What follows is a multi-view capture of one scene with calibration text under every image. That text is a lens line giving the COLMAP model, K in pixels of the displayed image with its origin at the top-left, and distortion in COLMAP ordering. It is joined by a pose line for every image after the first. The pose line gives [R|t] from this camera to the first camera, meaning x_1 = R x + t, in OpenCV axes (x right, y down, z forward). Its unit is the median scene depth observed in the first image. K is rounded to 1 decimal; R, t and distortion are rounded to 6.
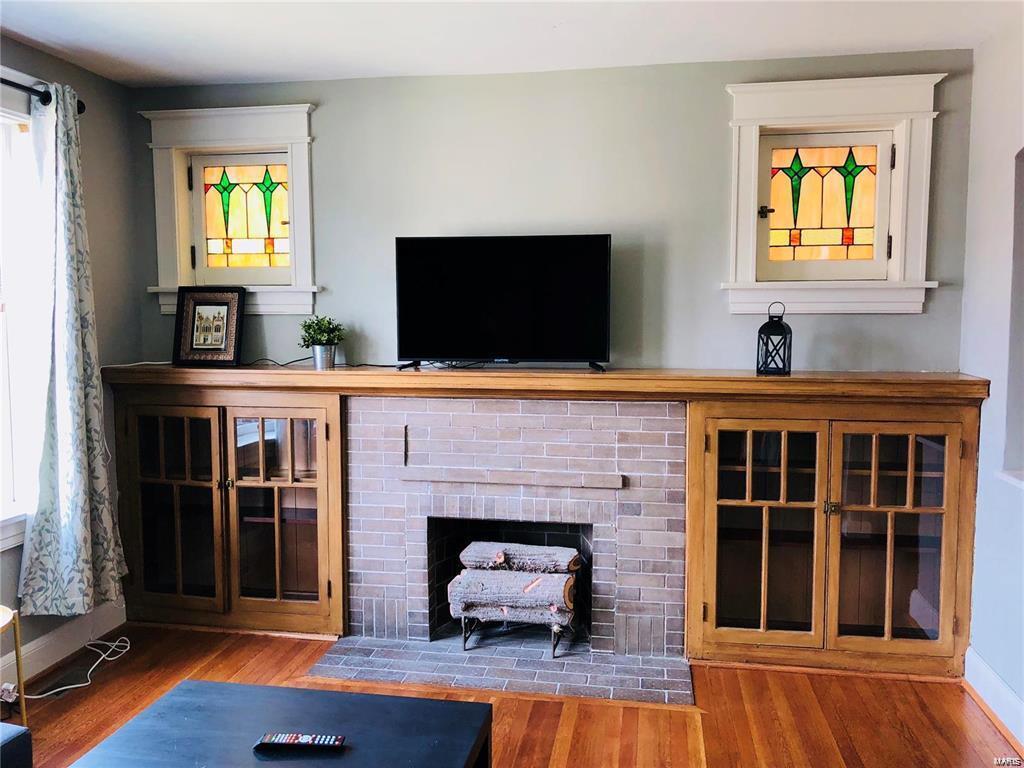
lens RADIAL K [[856.6, 0, 512.8], [0, 856.6, 383.3], [0, 0, 1]] dist [0.045303, -0.013686]
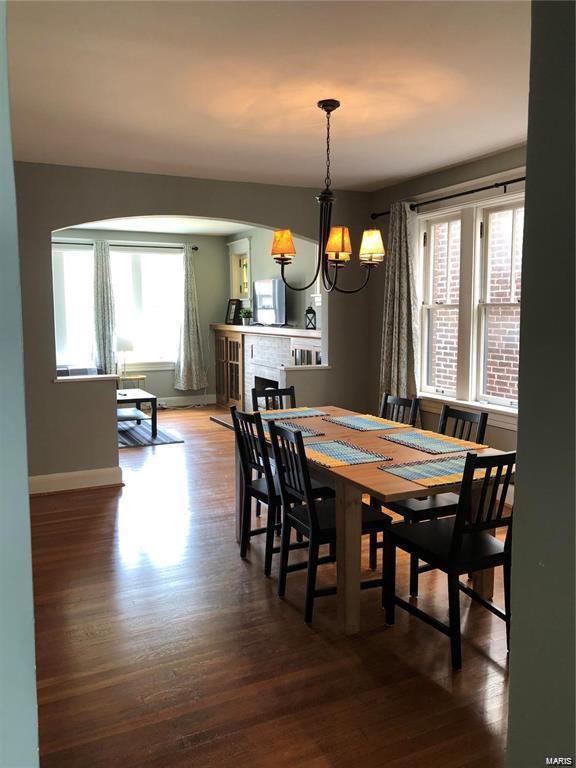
lens RADIAL K [[642.5, 0, 288.3], [0, 642.5, 382.1], [0, 0, 1]] dist [0.045303, -0.013686]
pose [[0.570795, 0.087526, -0.816415, 1.786711], [-0.067654, 0.995935, 0.059472, 0.037638], [0.818301, 0.021287, 0.574396, -0.172801]]
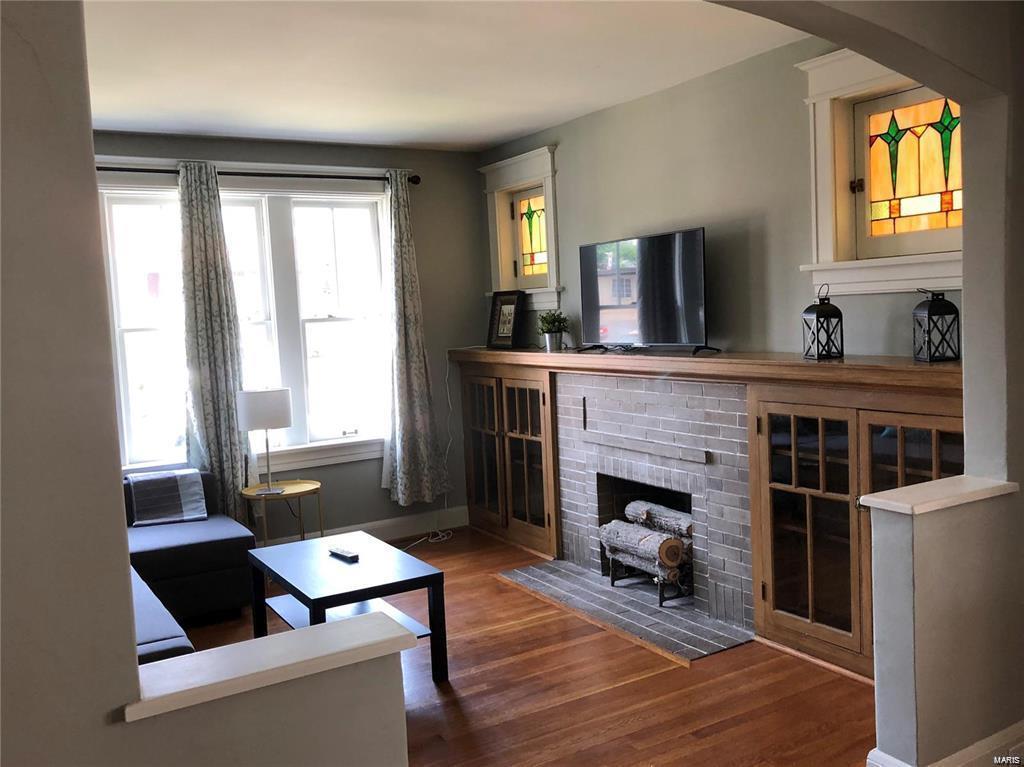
lens RADIAL K [[917.7, 0, 515.3], [0, 917.7, 391.2], [0, 0, 1]] dist [0.070273, -0.066522]
pose [[0.649355, 0.039121, -0.759479, 0.824036], [-0.018332, 0.999191, 0.035795, -0.005311], [0.760265, -0.009321, 0.649547, 0.063157]]
